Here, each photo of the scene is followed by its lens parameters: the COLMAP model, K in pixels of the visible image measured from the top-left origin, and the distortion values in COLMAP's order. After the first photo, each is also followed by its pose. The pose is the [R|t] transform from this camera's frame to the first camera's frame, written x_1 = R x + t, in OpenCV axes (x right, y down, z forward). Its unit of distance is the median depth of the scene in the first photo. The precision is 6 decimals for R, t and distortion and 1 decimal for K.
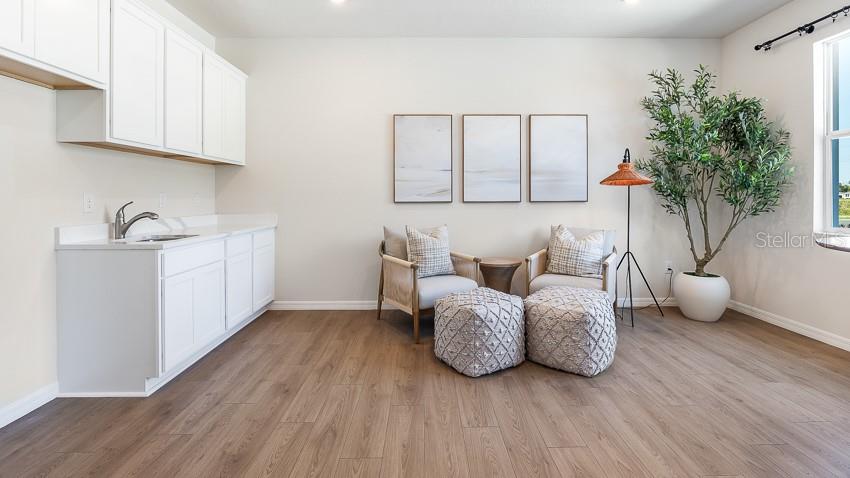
lens RADIAL K [[403.0, 0, 420.6], [0, 403.0, 196.3], [0, 0, 1]] dist [-0.010953, -0.000339]
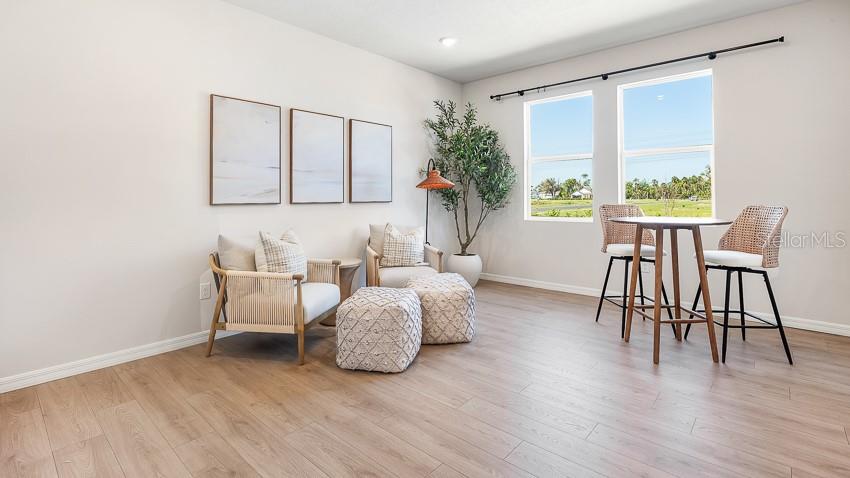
lens RADIAL K [[403.0, 0, 420.6], [0, 403.0, 196.3], [0, 0, 1]] dist [-0.010953, -0.000339]
pose [[0.667015, 0.004104, 0.745033, -0.440528], [0.001304, 0.999977, -0.006675, 0.004894], [-0.745043, 0.005423, 0.666995, 0.197892]]
